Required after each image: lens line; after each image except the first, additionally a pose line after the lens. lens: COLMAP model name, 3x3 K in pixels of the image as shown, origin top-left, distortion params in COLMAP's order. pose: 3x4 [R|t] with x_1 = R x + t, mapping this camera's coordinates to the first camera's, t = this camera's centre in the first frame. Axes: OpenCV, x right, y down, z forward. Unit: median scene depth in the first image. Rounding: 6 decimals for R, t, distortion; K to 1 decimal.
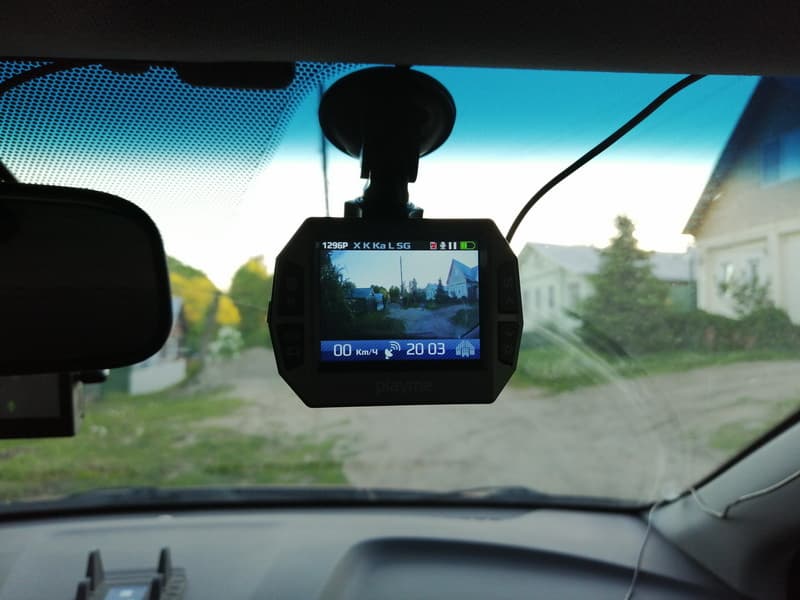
lens RADIAL K [[654.5, 0, 400.1], [0, 654.5, 305.2], [0, 0, 1]] dist [-0.034736, 0.058882]
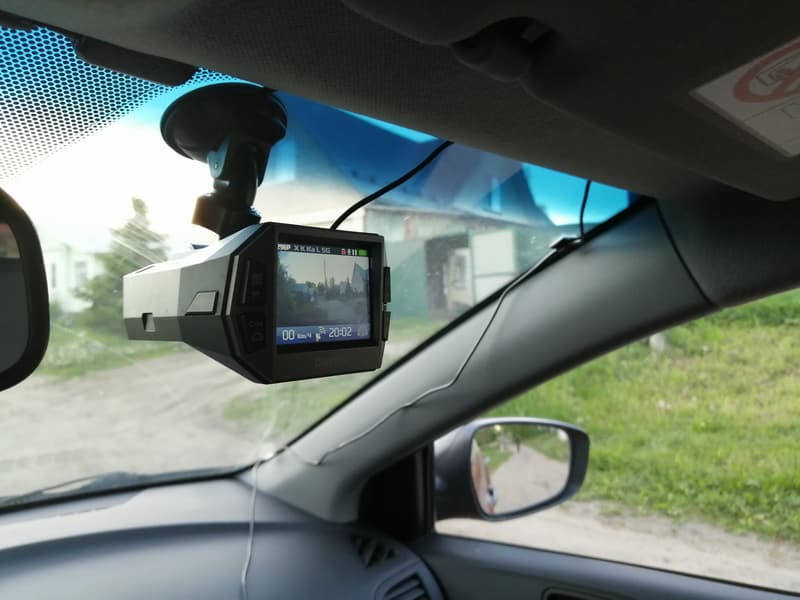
lens RADIAL K [[654.5, 0, 400.1], [0, 654.5, 305.2], [0, 0, 1]] dist [-0.034736, 0.058882]
pose [[0.736464, 0.002179, 0.676474, -0.733323], [-0.022058, 0.999540, 0.020795, -0.014969], [-0.676118, -0.030236, 0.736173, -0.021731]]
